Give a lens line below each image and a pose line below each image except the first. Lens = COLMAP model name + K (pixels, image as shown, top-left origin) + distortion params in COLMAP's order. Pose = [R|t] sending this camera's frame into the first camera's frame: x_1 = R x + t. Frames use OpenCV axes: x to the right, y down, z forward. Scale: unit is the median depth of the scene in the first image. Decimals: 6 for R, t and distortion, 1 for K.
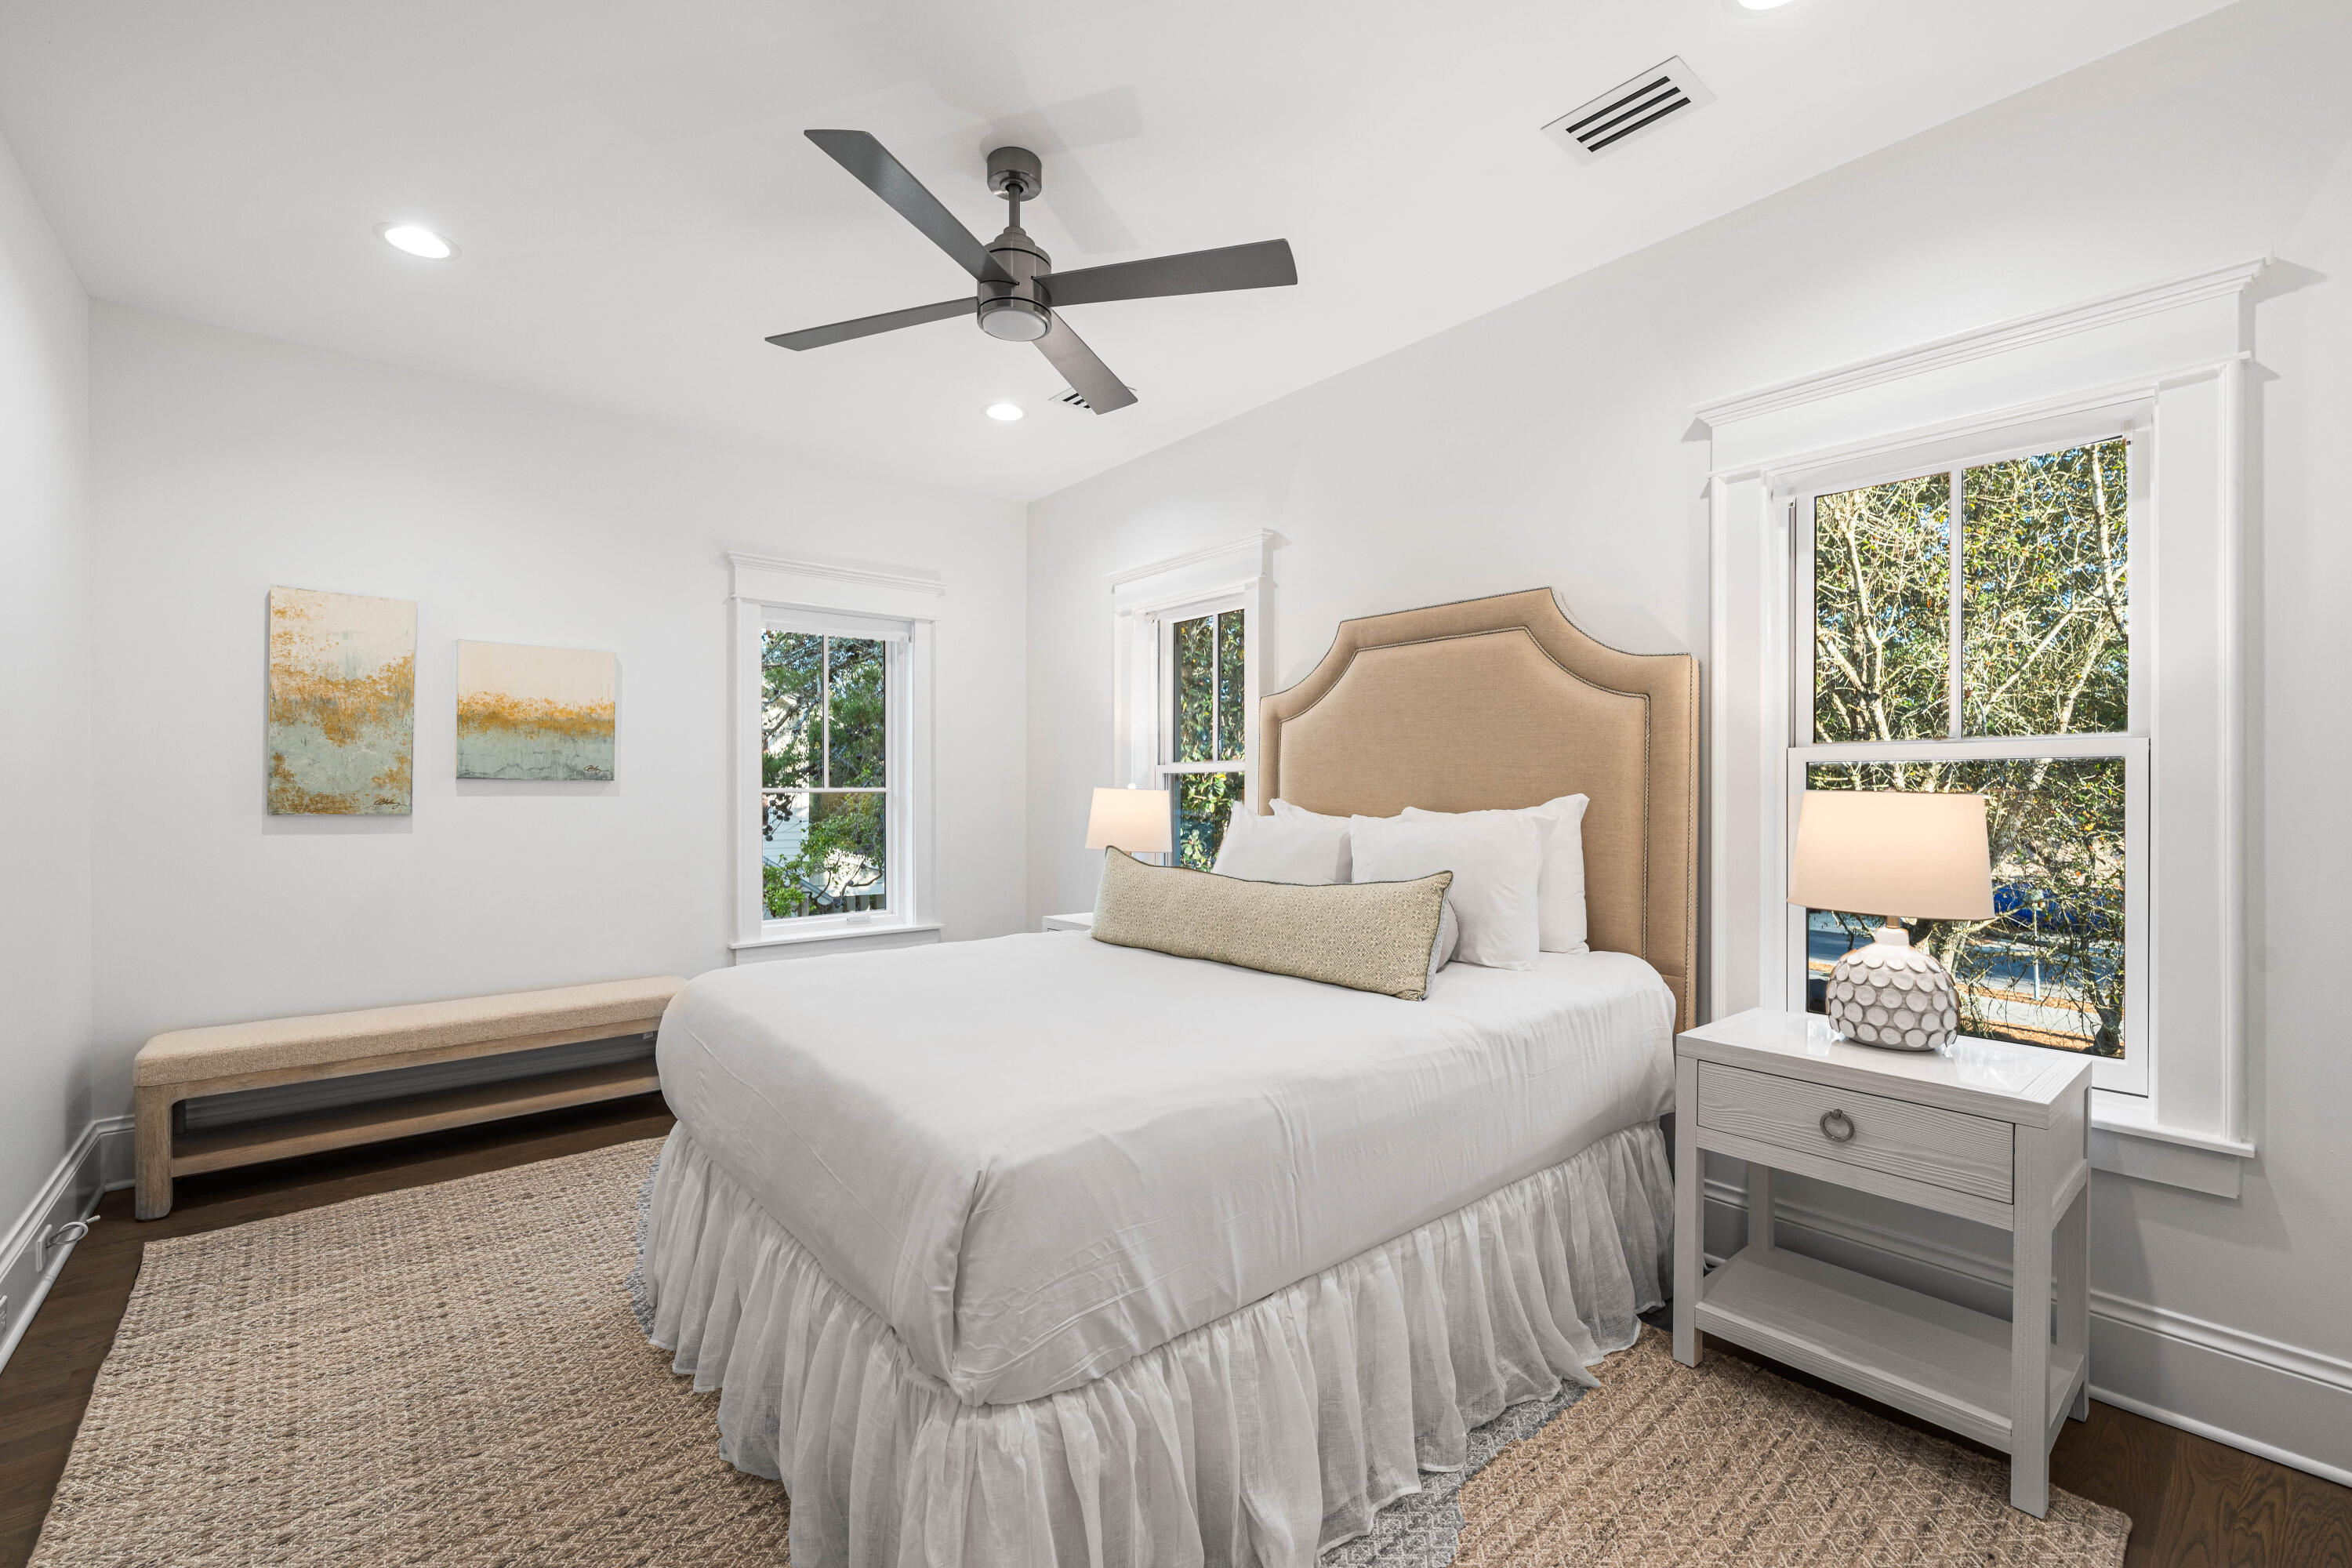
lens RADIAL K [[974.2, 0, 1176.0], [0, 974.2, 784.0], [0, 0, 1]] dist [-0.000085, -0.000046]
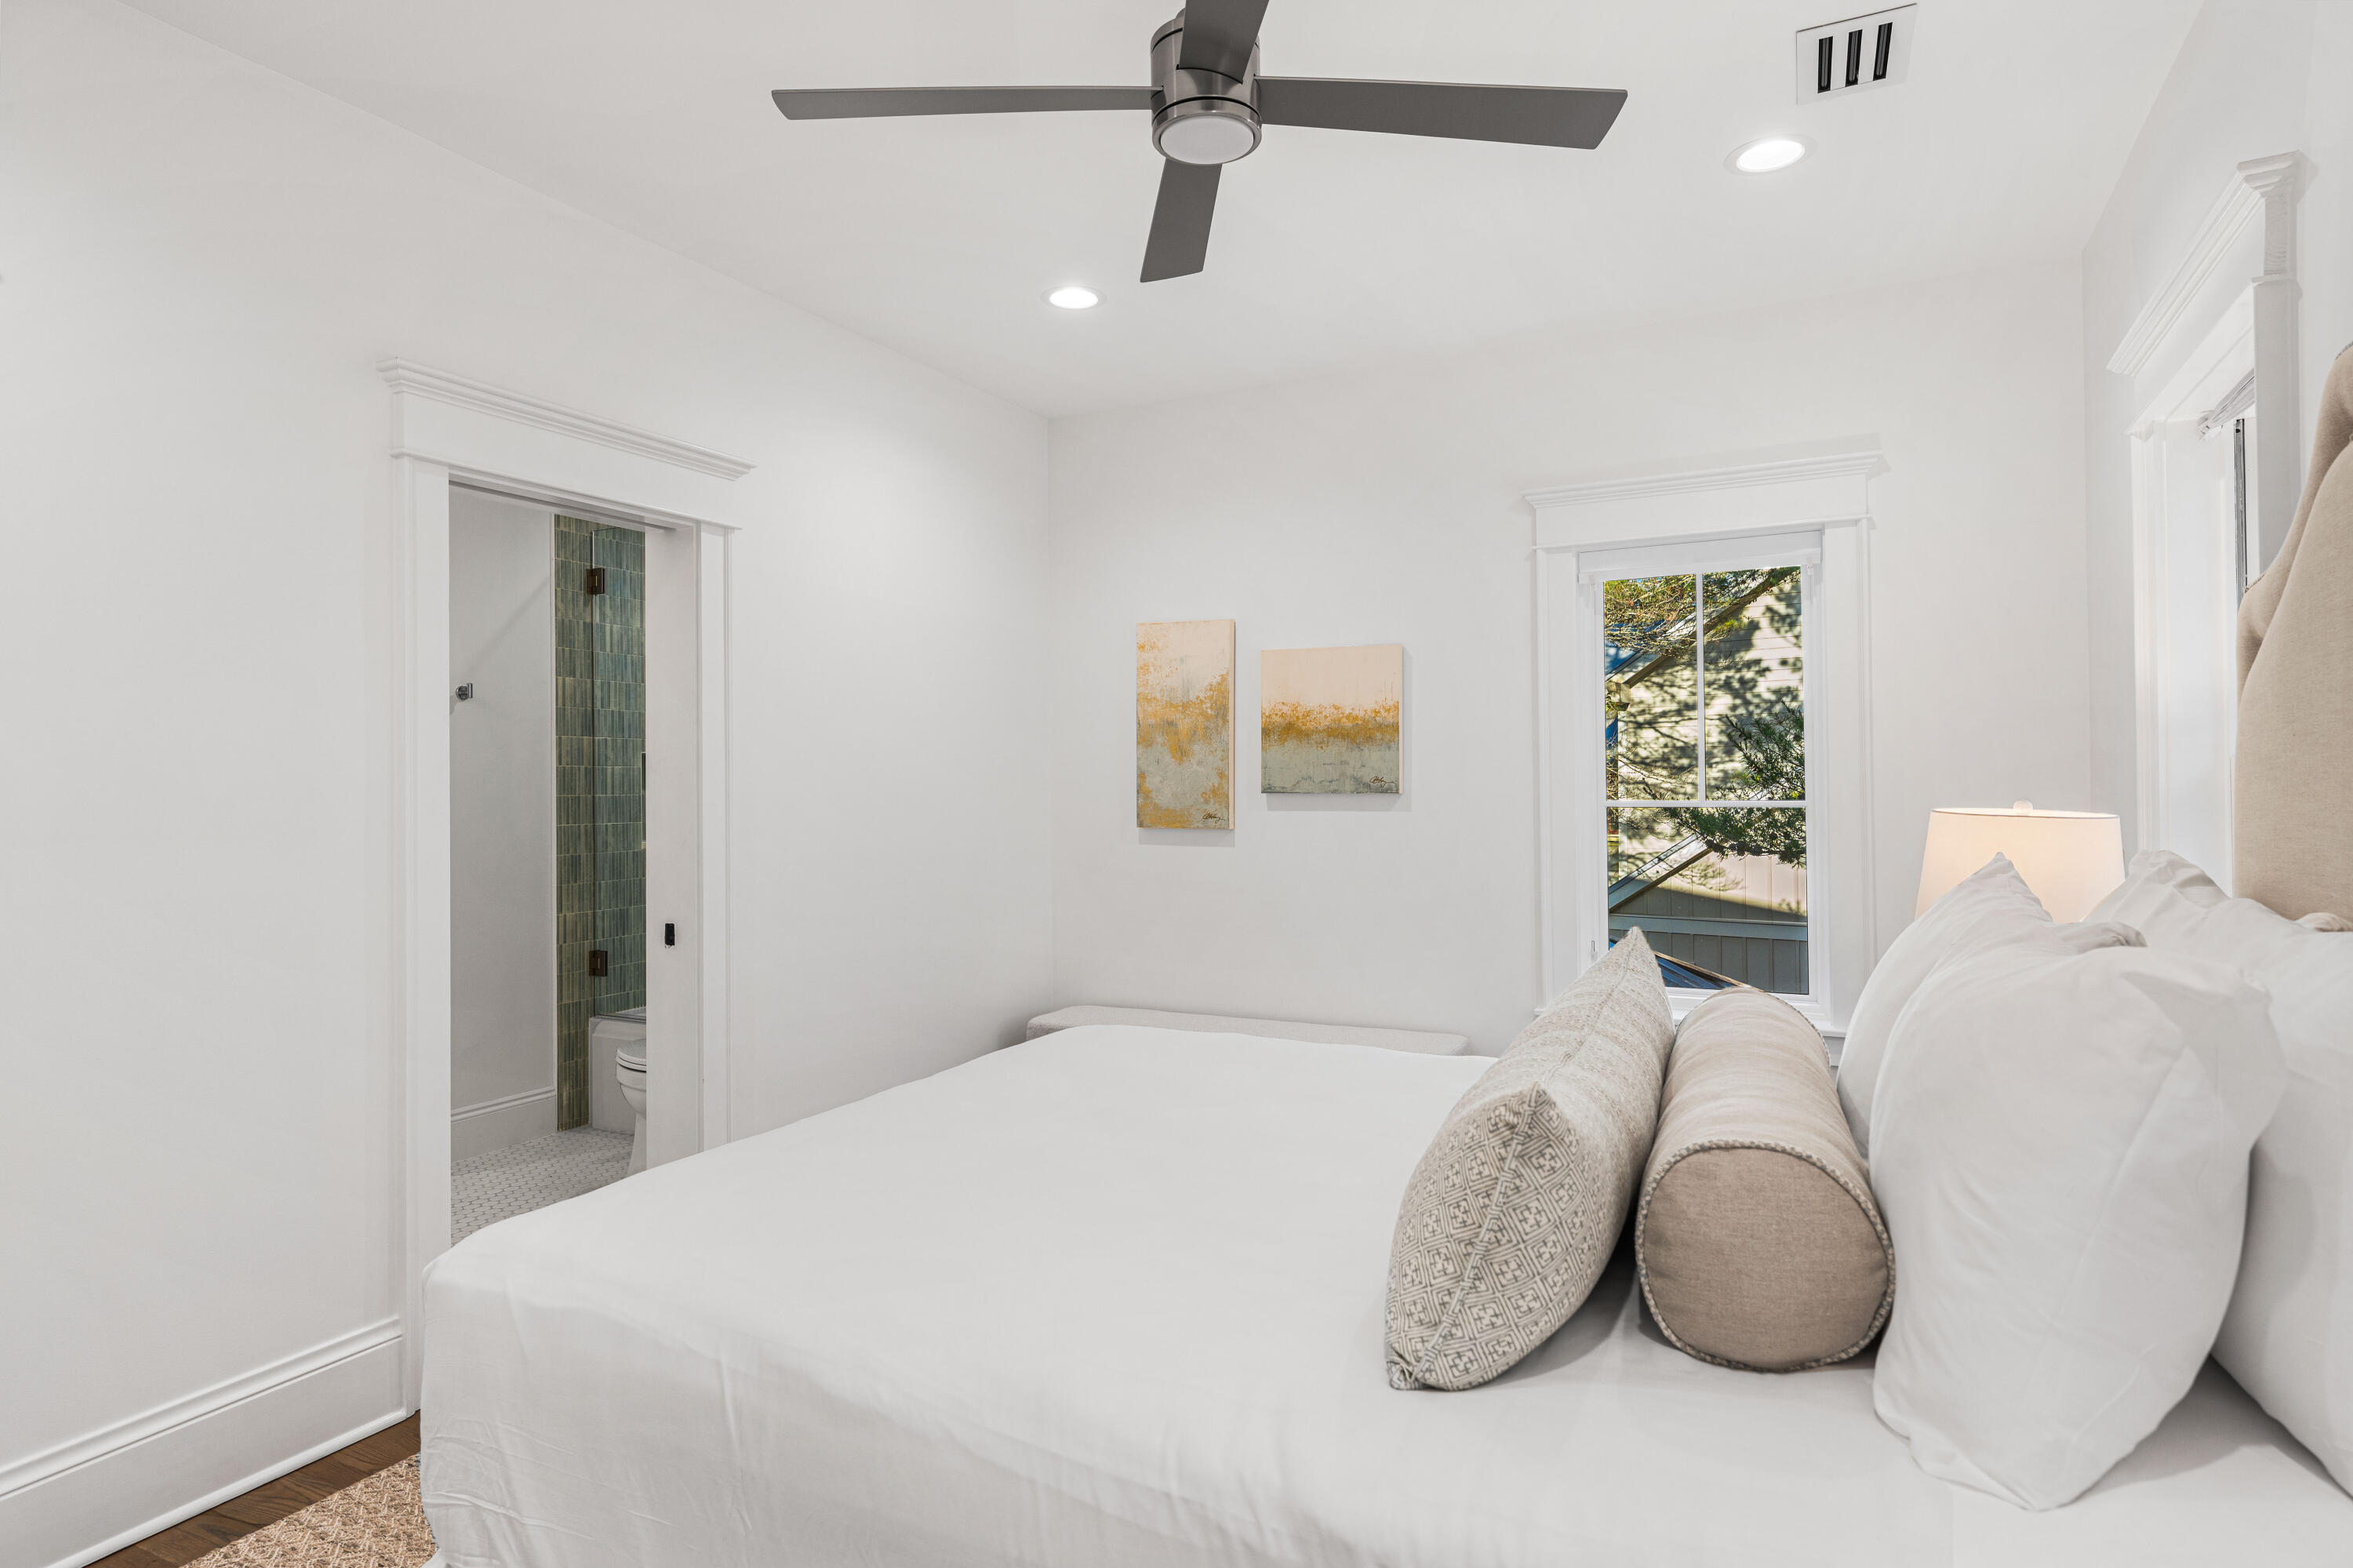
lens RADIAL K [[1283.7, 0, 1180.1], [0, 1283.7, 775.0], [0, 0, 1]] dist [0.001213, 0.000086]
pose [[0.393810, -0.010717, -0.919129, 0.416412], [0.015373, 0.999869, -0.005071, -0.018485], [0.919063, -0.012133, 0.393924, 0.413135]]
